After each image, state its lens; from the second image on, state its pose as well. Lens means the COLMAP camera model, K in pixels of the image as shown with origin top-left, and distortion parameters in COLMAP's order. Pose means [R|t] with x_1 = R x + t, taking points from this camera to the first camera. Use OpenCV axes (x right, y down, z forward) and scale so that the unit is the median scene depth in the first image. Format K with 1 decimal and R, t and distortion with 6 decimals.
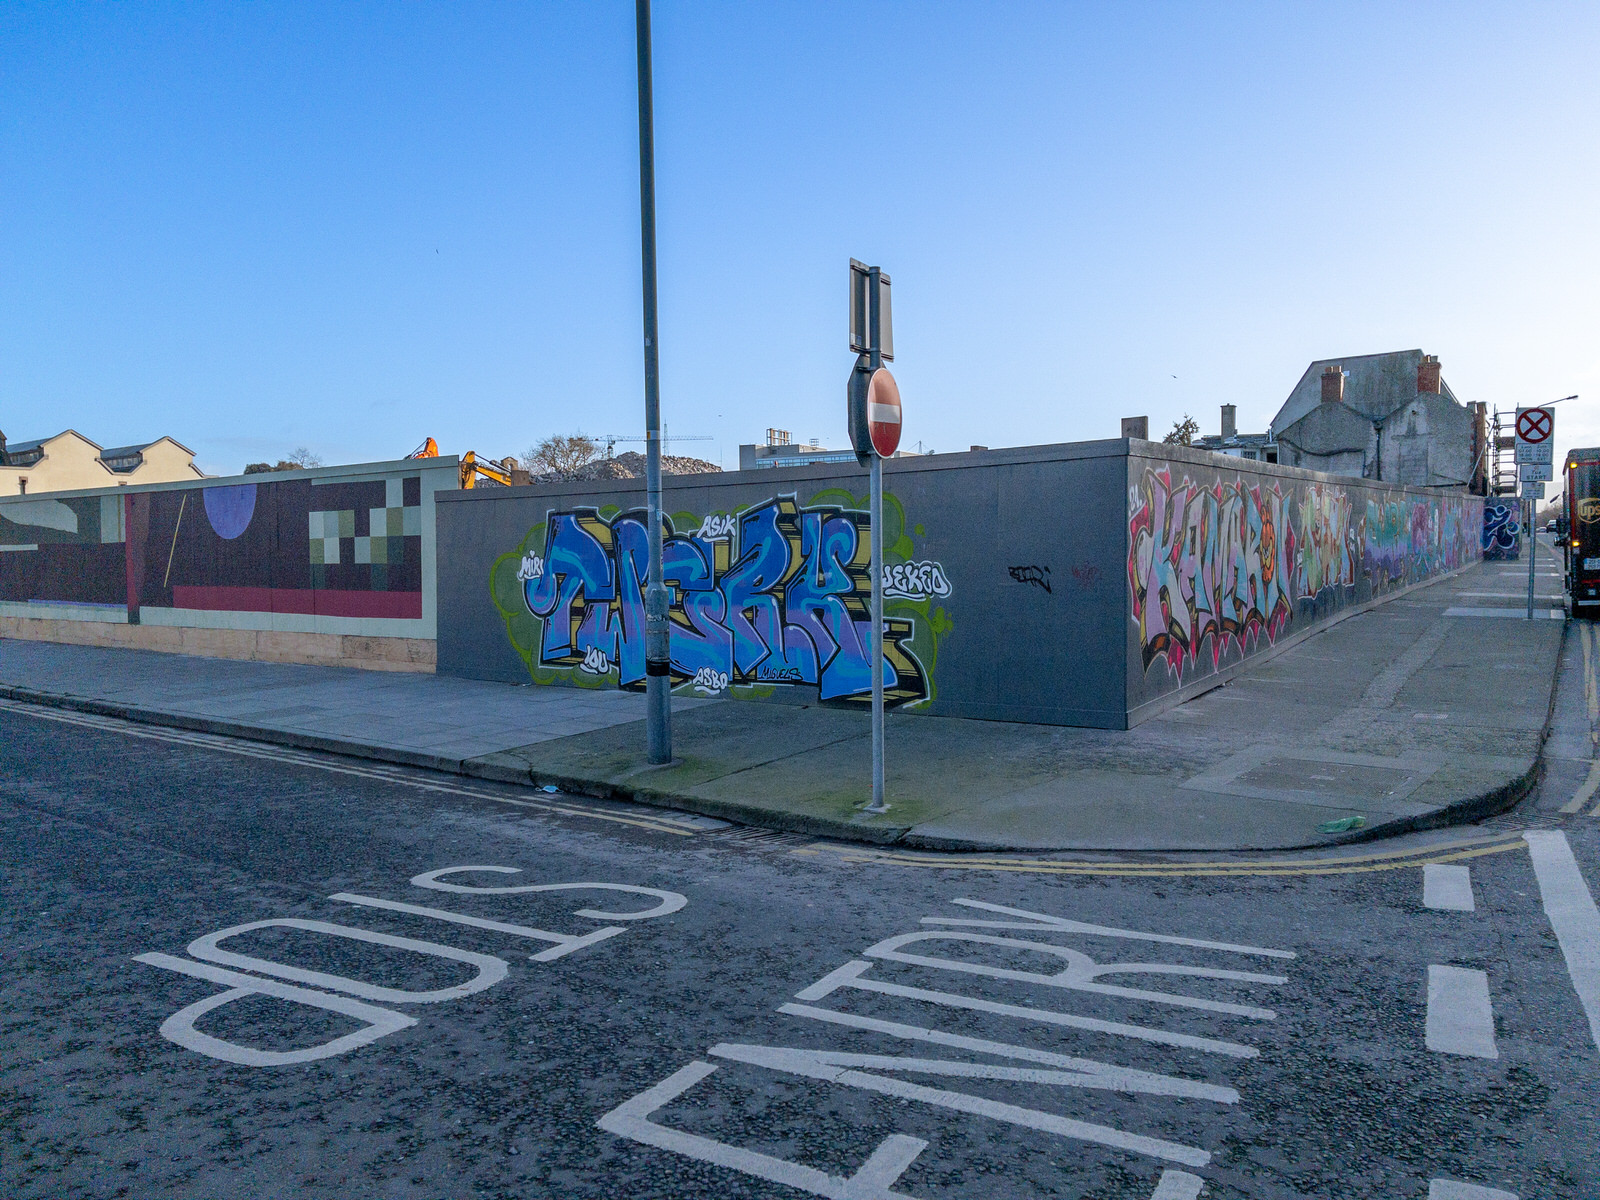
lens RADIAL K [[1200.9, 0, 800.0], [0, 1200.9, 600.0], [0, 0, 1]] dist [0.107342, -0.144137]
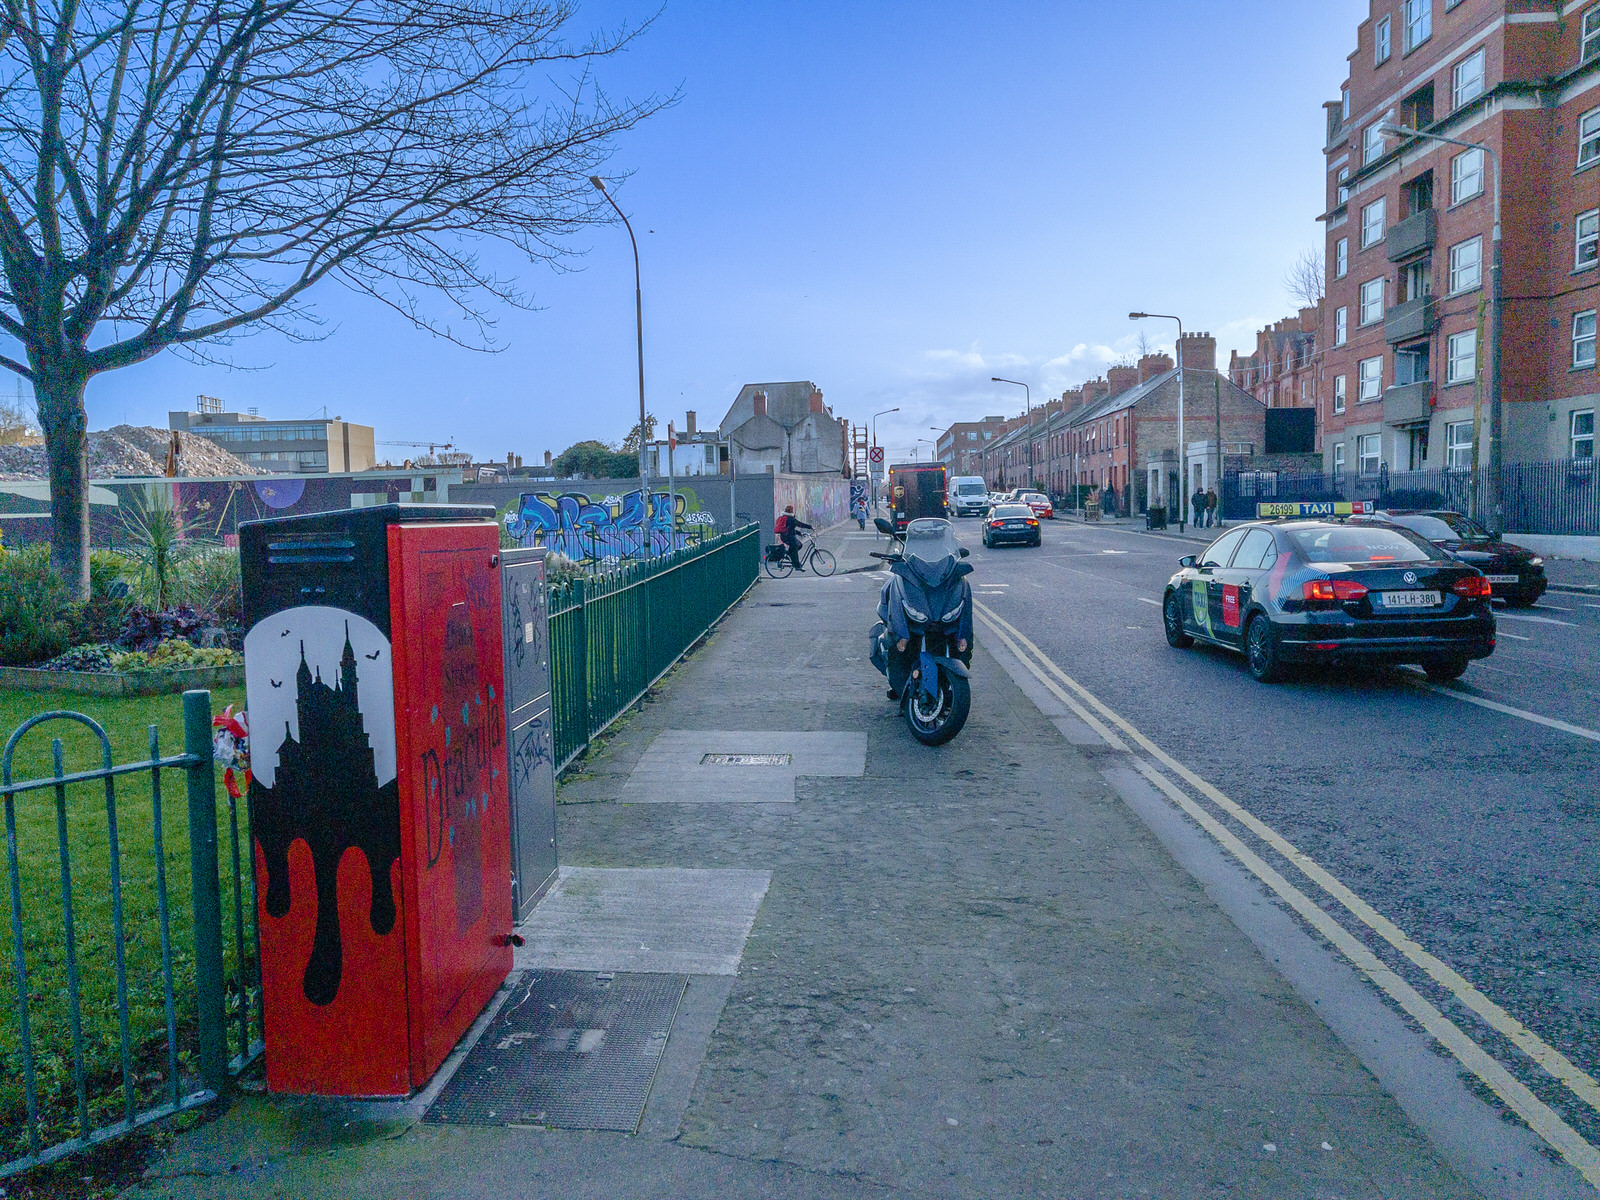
lens RADIAL K [[1204.2, 0, 800.0], [0, 1204.2, 600.0], [0, 0, 1]] dist [-0.080903, -0.142578]
pose [[0.888066, -0.038415, 0.458108, -0.224034], [0.026046, 0.999106, 0.033289, 0.019488], [-0.458978, -0.017631, 0.888273, -0.368848]]
